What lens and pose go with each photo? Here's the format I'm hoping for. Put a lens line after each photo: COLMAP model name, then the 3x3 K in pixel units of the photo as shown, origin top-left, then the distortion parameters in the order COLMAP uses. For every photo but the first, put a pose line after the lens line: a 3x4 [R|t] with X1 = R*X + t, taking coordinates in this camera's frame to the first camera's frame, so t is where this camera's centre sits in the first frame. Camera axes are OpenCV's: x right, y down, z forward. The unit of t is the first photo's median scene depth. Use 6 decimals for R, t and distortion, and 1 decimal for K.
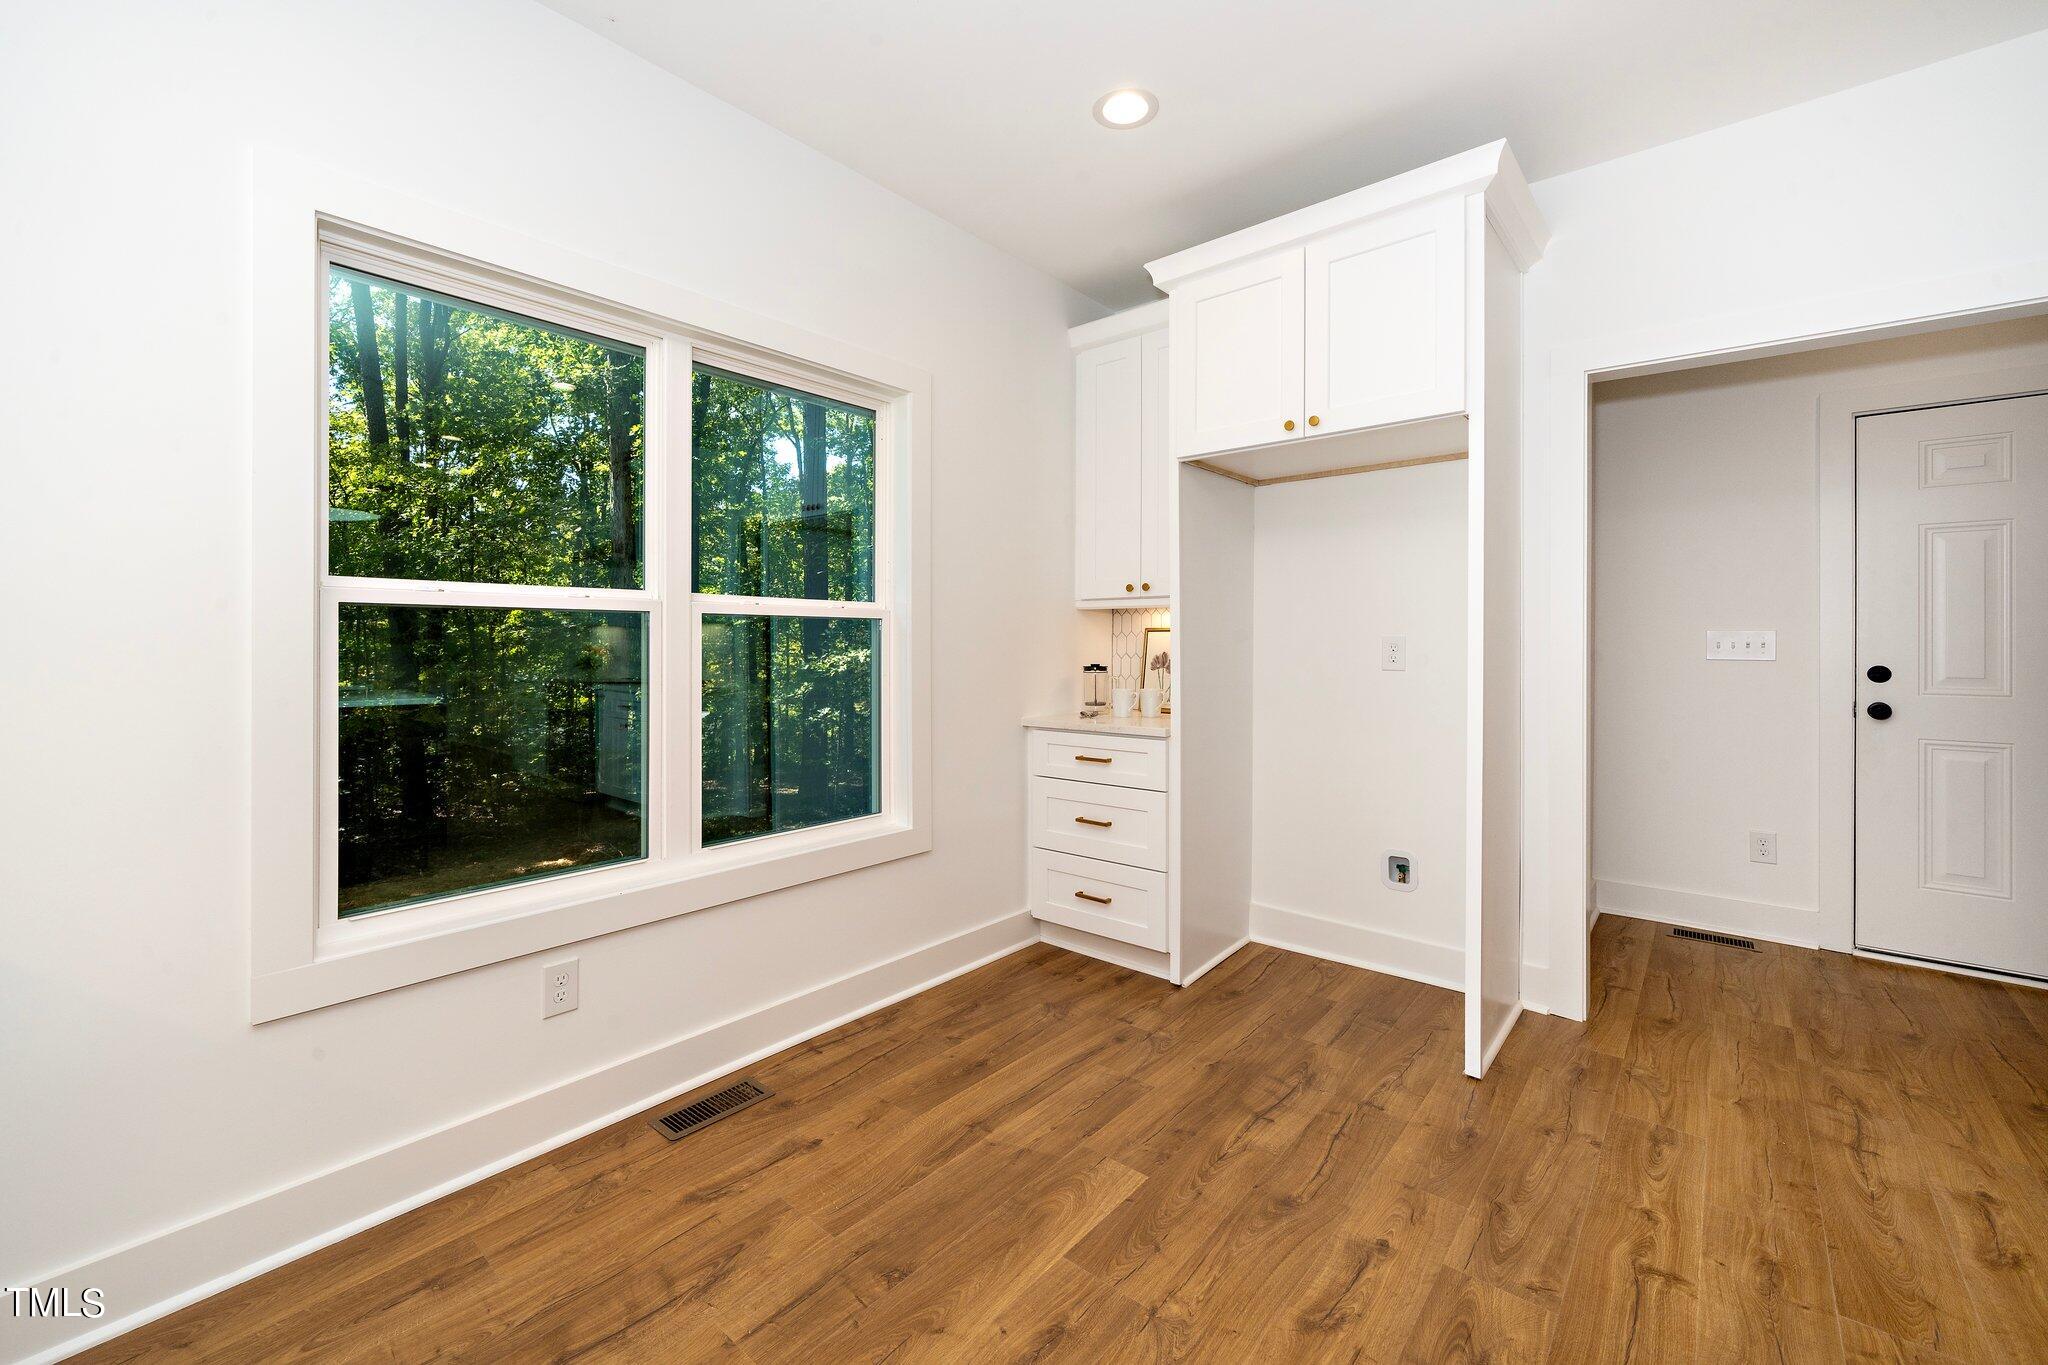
lens RADIAL K [[836.1, 0, 1012.0], [0, 836.1, 644.4], [0, 0, 1]] dist [-0.000063, -0.000109]
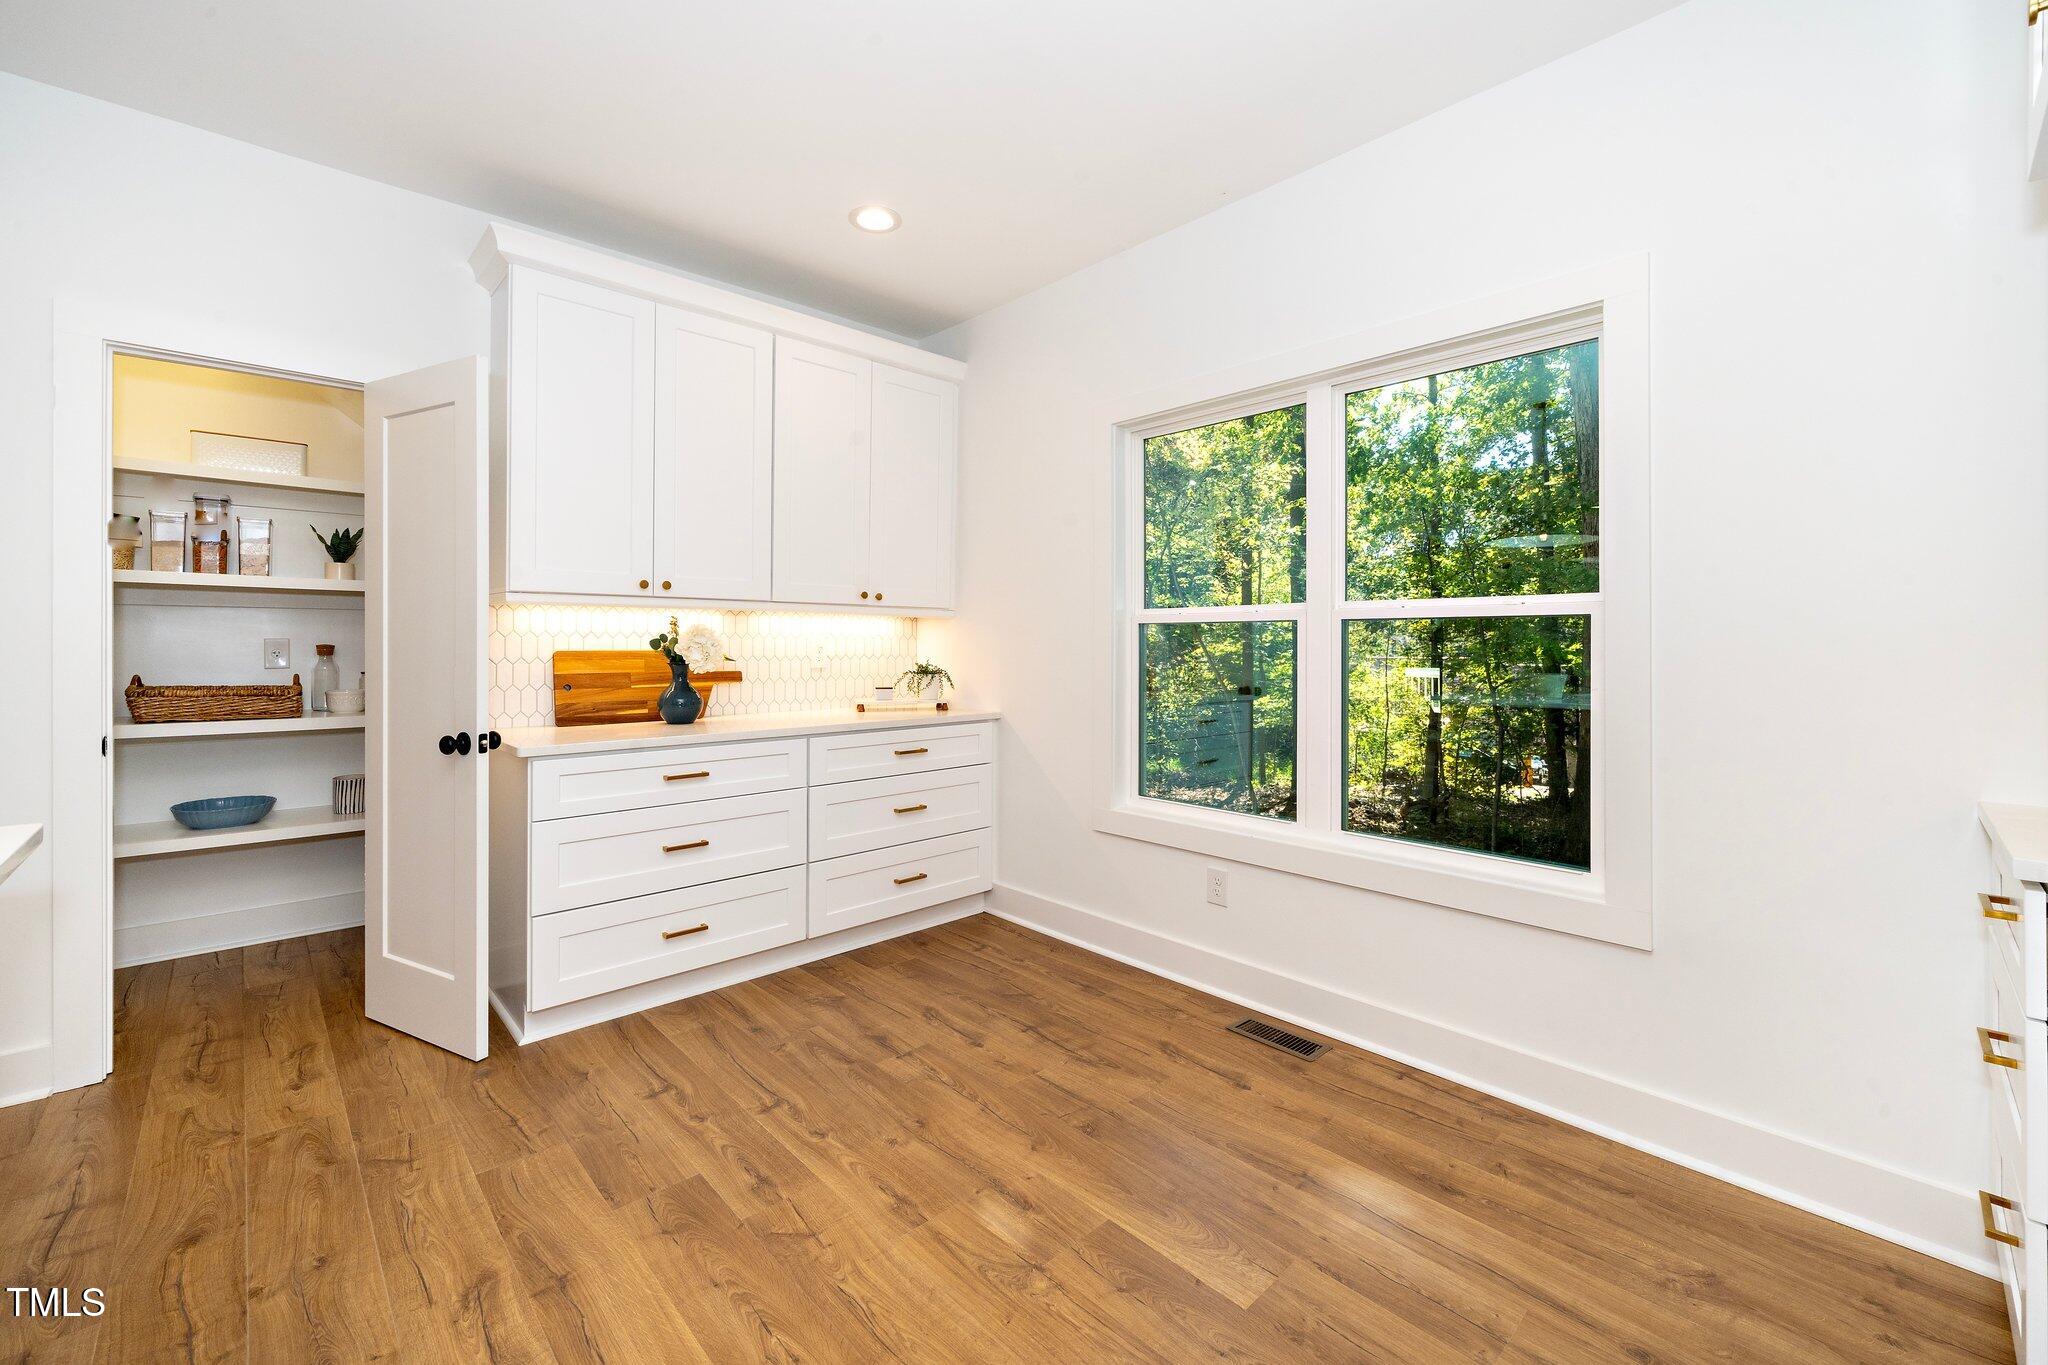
lens RADIAL K [[836.1, 0, 1012.0], [0, 836.1, 644.4], [0, 0, 1]] dist [-0.000063, -0.000109]
pose [[-0.111392, -0.001176, -0.993776, 0.911639], [-0.006160, 0.999981, -0.000493, -0.002407], [0.993757, 0.006067, -0.111397, 0.793055]]
